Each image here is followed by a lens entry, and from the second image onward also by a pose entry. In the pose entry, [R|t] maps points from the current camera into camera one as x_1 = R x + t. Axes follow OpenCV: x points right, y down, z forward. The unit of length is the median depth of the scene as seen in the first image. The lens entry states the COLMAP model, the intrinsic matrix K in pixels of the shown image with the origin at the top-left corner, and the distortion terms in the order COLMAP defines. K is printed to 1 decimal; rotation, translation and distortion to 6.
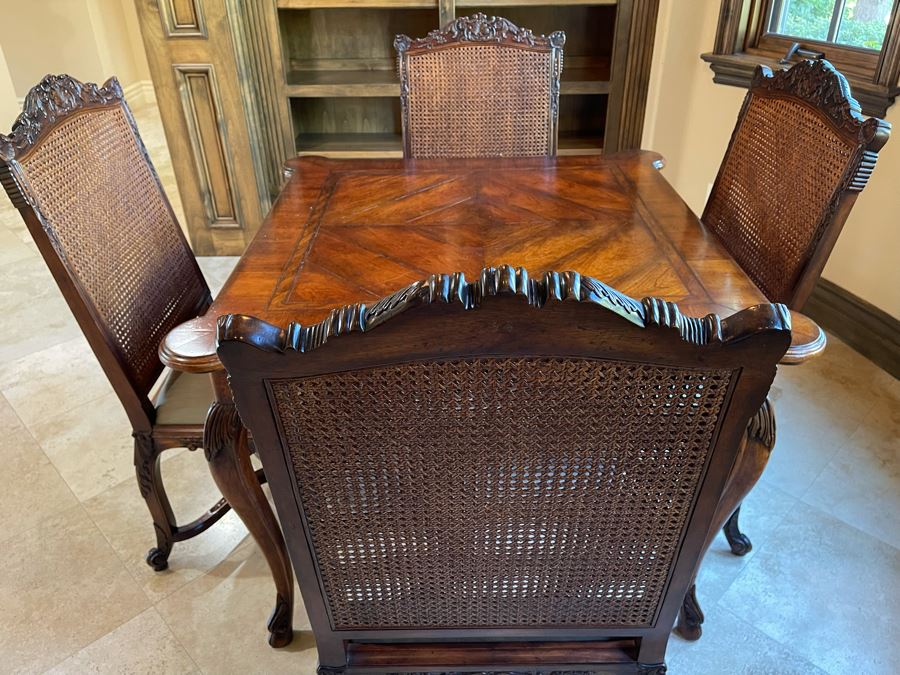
lens RADIAL K [[687.2, 0, 455.1], [0, 687.2, 322.5], [0, 0, 1]] dist [0.073782, -0.106643]
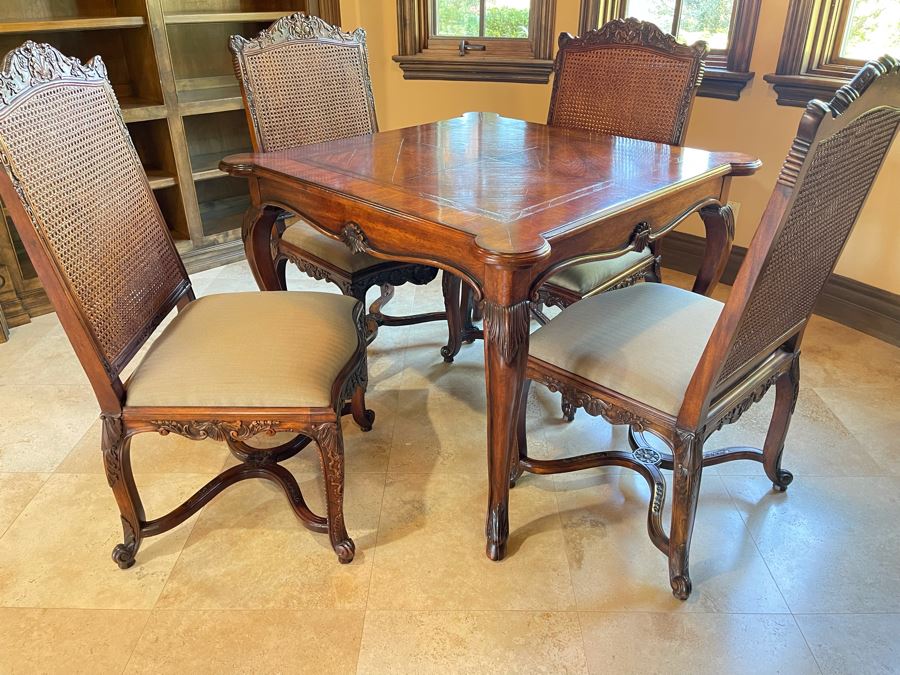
lens RADIAL K [[687.2, 0, 459.5], [0, 687.2, 331.2], [0, 0, 1]] dist [0.073782, -0.106643]
pose [[0.702753, -0.308945, 0.640852, -0.766747], [0.347280, 0.935146, 0.069995, 0.031139], [-0.620915, 0.173366, 0.764467, 0.132031]]
